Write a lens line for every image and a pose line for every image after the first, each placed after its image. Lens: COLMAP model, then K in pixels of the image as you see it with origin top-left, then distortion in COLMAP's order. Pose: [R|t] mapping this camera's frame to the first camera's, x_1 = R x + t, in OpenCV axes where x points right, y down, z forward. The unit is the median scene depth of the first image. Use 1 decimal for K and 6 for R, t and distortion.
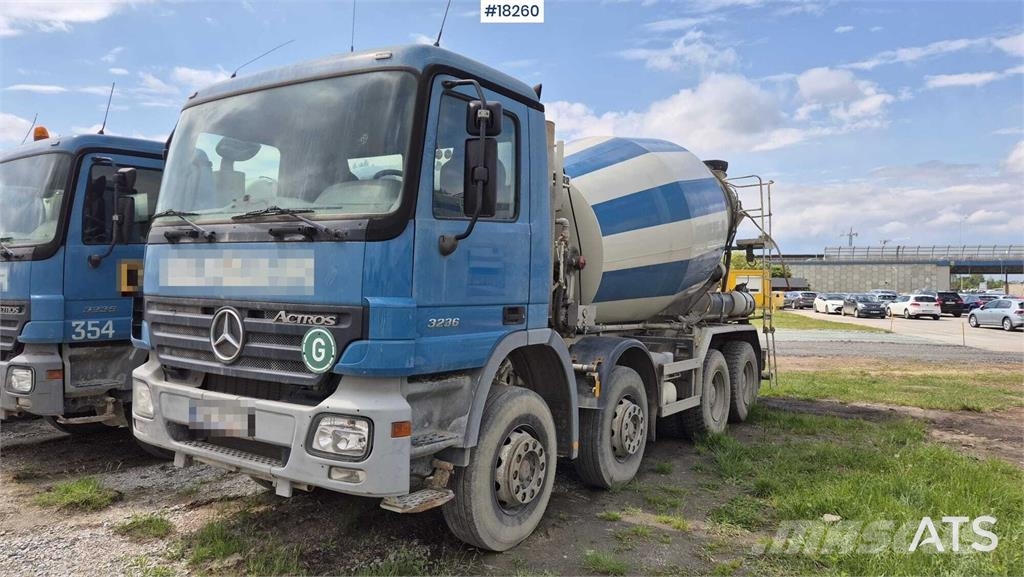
lens RADIAL K [[701.4, 0, 509.5], [0, 701.4, 280.5], [0, 0, 1]] dist [0.065186, -0.043166]
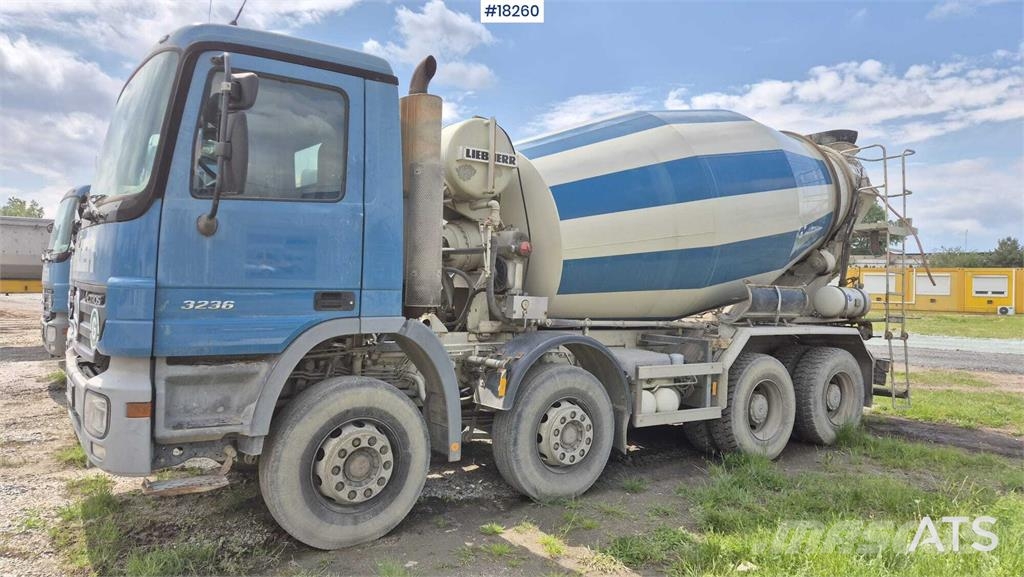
lens RADIAL K [[701.4, 0, 509.5], [0, 701.4, 280.5], [0, 0, 1]] dist [0.065186, -0.043166]
pose [[0.934037, 0.004969, -0.357141, 0.552730], [-0.005034, 0.999987, 0.000750, 0.019843], [0.357140, 0.001098, 0.934050, 0.197027]]
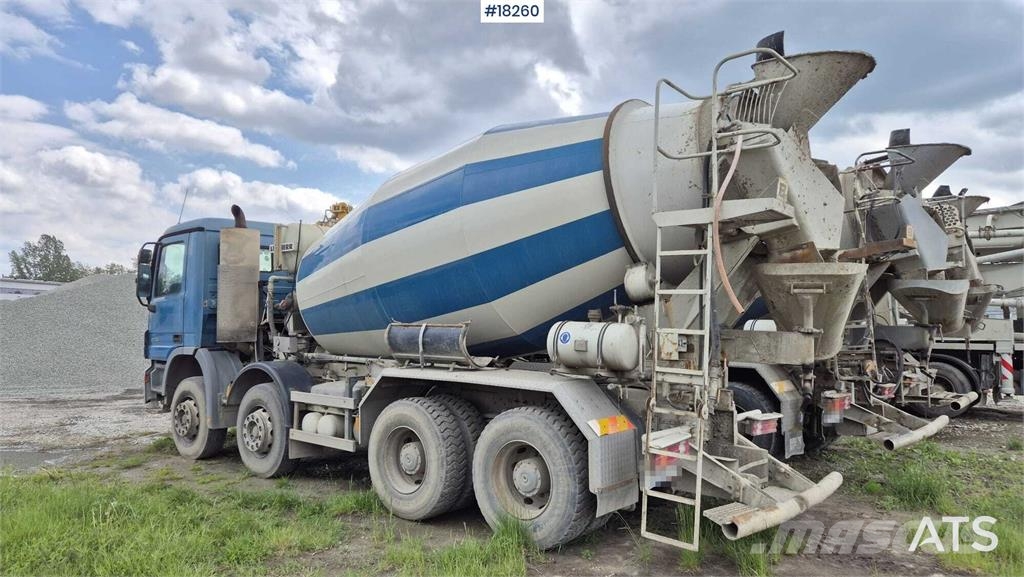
lens RADIAL K [[680.7, 0, 512.6], [0, 680.7, 290.6], [0, 0, 1]] dist [0.001644, 0.070802]
pose [[-0.110829, -0.067221, -0.991563, 1.830944], [0.012198, 0.997543, -0.068990, 0.057920], [0.993765, -0.019741, -0.109737, 2.137766]]
